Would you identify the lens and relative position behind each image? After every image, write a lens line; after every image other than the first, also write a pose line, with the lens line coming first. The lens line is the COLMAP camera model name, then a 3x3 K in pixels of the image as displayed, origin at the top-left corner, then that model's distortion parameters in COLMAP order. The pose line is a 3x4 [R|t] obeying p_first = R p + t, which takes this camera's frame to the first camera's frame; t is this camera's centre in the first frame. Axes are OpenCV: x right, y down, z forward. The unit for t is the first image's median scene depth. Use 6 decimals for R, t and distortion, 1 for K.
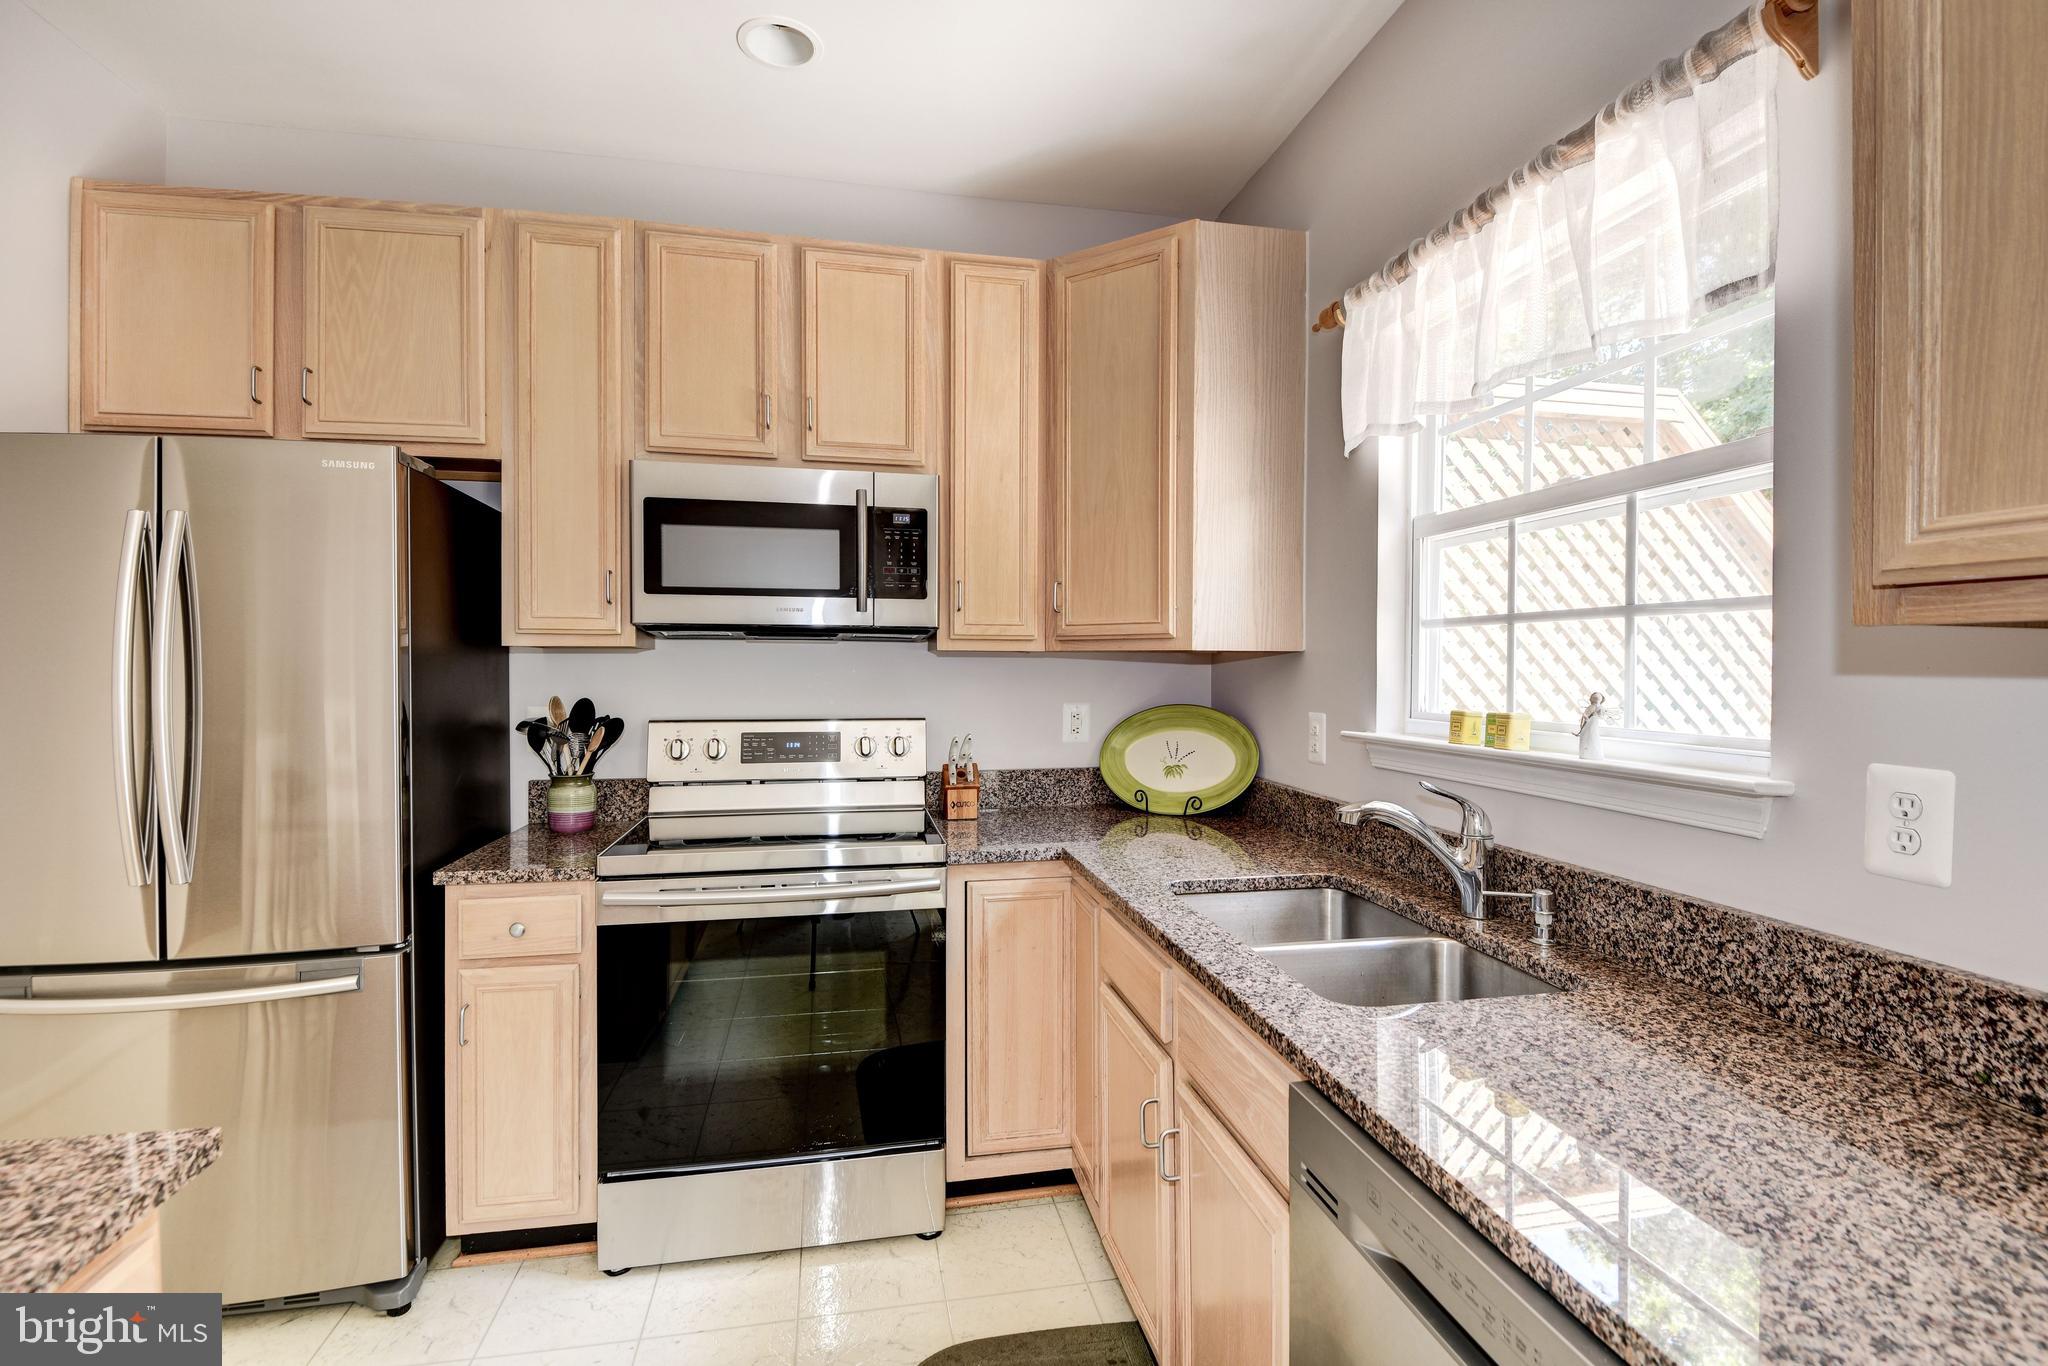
lens RADIAL K [[939.2, 0, 1036.4], [0, 939.2, 683.8], [0, 0, 1]] dist [-0.005182, -0.011740]
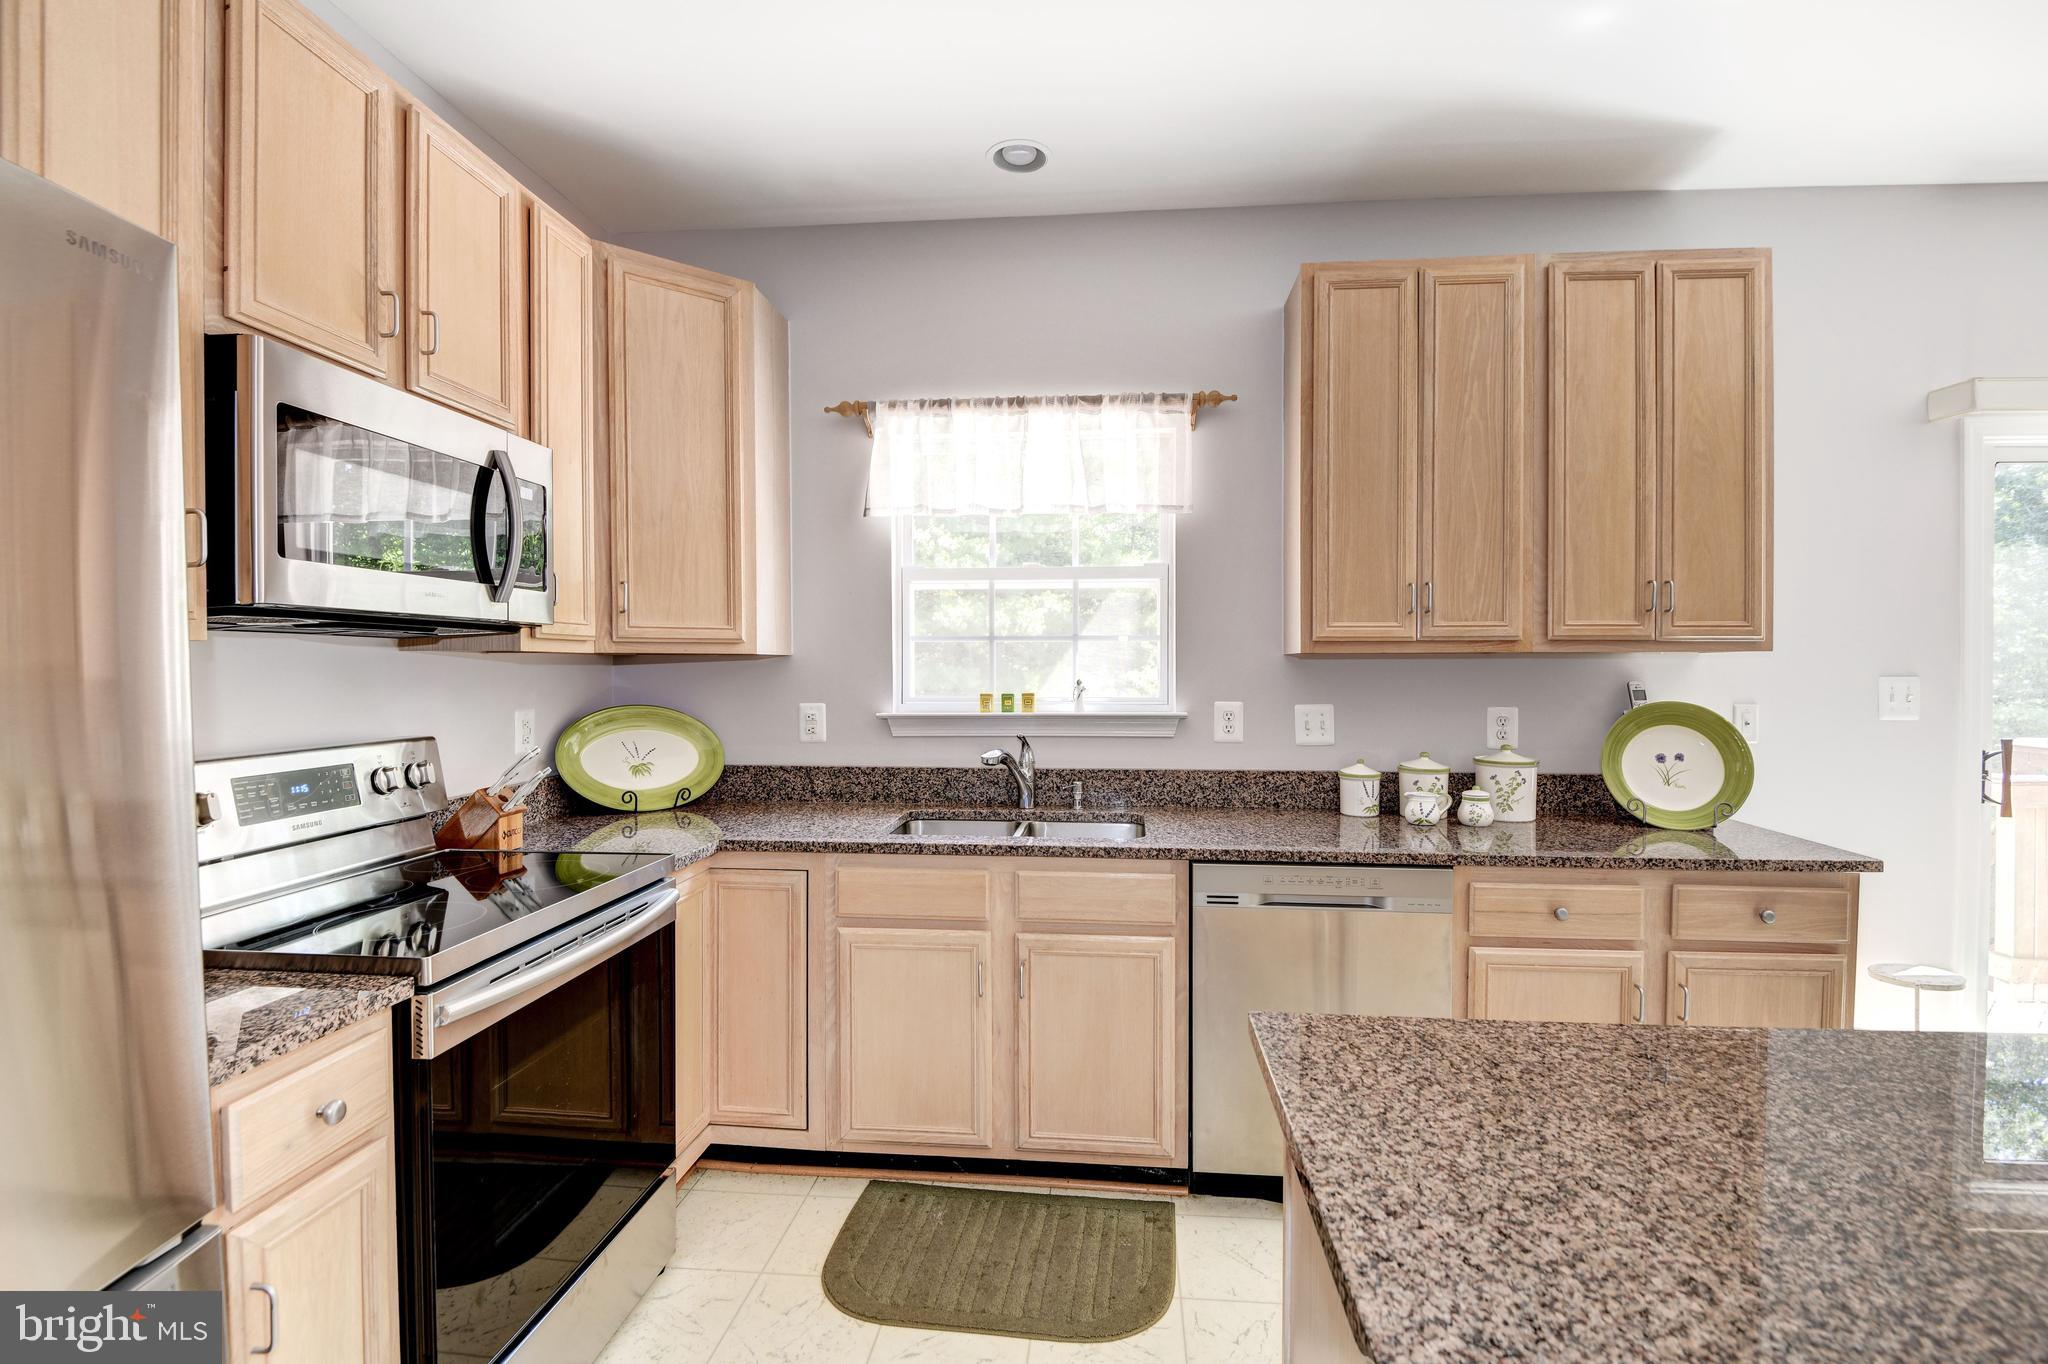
lens RADIAL K [[939.2, 0, 1043.9], [0, 939.2, 677.8], [0, 0, 1]] dist [-0.005182, -0.011740]
pose [[0.275838, -0.015626, 0.961077, -0.962135], [0.023499, 0.999679, 0.009509, -0.009810], [-0.960917, 0.019962, 0.276117, 0.381636]]
